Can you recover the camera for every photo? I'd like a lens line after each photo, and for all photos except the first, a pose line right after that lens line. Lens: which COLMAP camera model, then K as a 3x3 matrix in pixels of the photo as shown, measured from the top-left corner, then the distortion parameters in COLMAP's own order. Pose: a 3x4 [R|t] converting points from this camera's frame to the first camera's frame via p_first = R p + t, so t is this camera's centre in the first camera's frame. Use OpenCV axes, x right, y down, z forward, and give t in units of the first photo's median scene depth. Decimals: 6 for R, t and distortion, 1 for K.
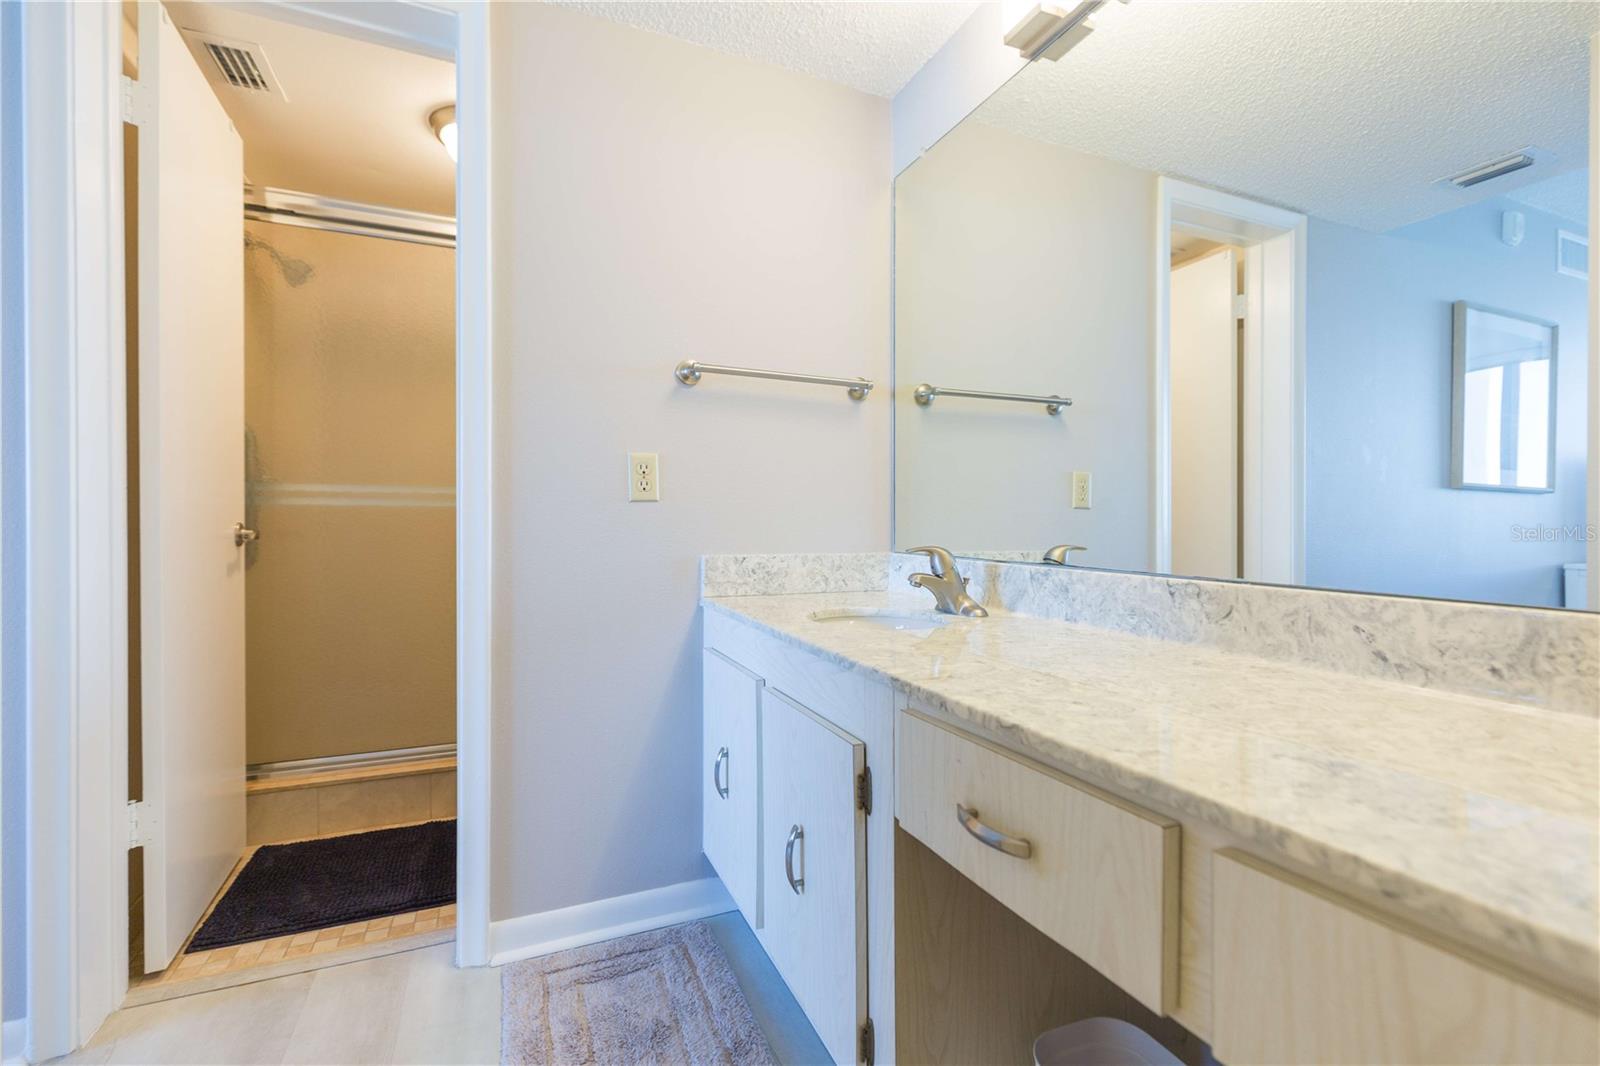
lens RADIAL K [[730.6, 0, 807.7], [0, 730.6, 518.7], [0, 0, 1]] dist [0.000925, 0.000144]
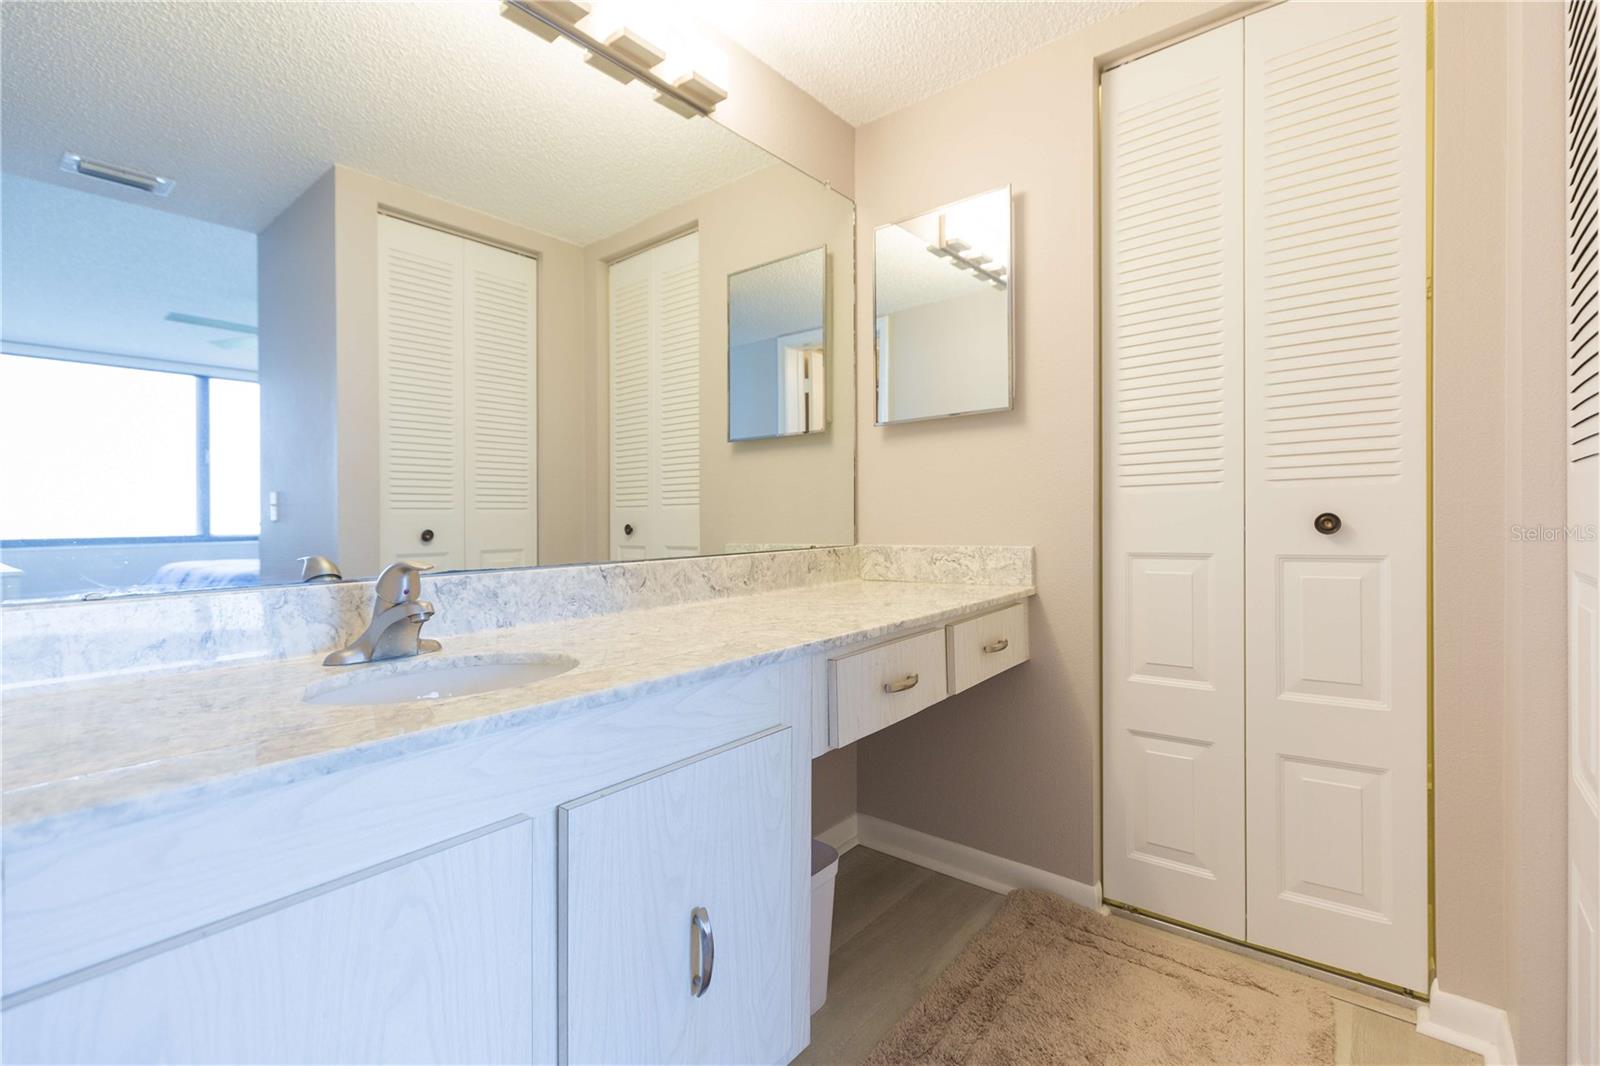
lens RADIAL K [[730.6, 0, 807.7], [0, 730.6, 518.7], [0, 0, 1]] dist [0.000925, 0.000144]
pose [[-0.486655, 0.003370, 0.873588, -0.806539], [0.013198, 0.999907, 0.003495, 0.003082], [-0.873495, 0.013230, -0.486654, 1.370572]]
